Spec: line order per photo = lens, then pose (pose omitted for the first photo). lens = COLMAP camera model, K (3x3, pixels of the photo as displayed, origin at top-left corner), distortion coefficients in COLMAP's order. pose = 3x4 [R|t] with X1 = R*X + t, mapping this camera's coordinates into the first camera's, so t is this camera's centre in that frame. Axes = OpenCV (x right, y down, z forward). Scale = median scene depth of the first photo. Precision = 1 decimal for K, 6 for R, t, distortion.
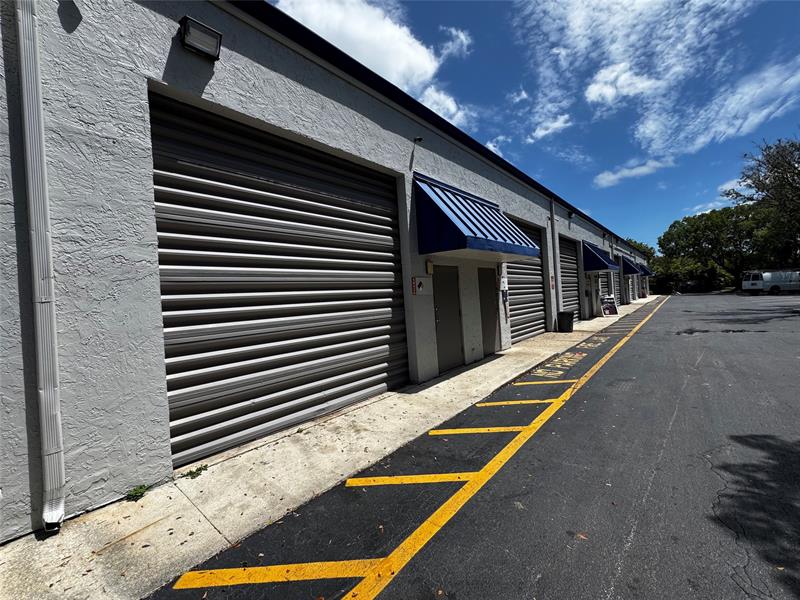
lens RADIAL K [[335.7, 0, 400.0], [0, 335.7, 300.0], [0, 0, 1]] dist [-0.001795, -0.000519]
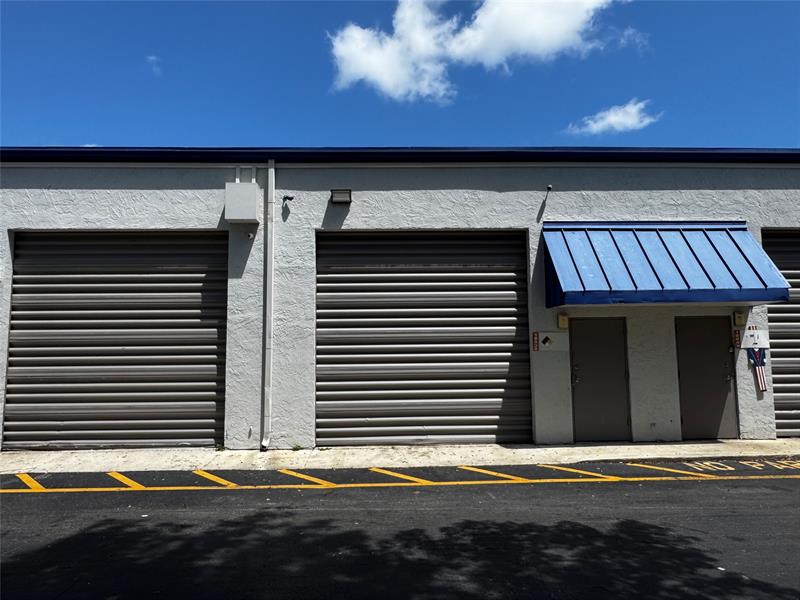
lens RADIAL K [[539.5, 0, 400.0], [0, 539.5, 300.0], [0, 0, 1]] dist [-0.009029, -0.002032]
pose [[0.671011, -0.010270, -0.741376, 0.939720], [-0.034323, 0.998402, -0.044896, -0.078863], [0.740653, 0.055572, 0.669586, -0.336025]]
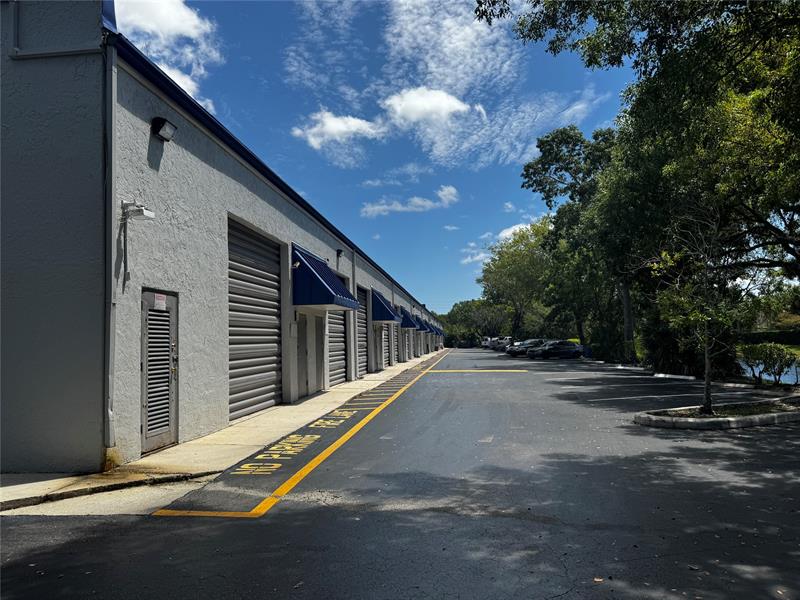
lens RADIAL K [[609.9, 0, 400.0], [0, 609.9, 300.0], [0, 0, 1]] dist [-0.000693, -0.000149]
pose [[0.822559, 0.093647, 0.560916, -0.960547], [-0.041403, 0.993592, -0.105167, 0.078081], [-0.567170, 0.063282, 0.821166, -1.219165]]
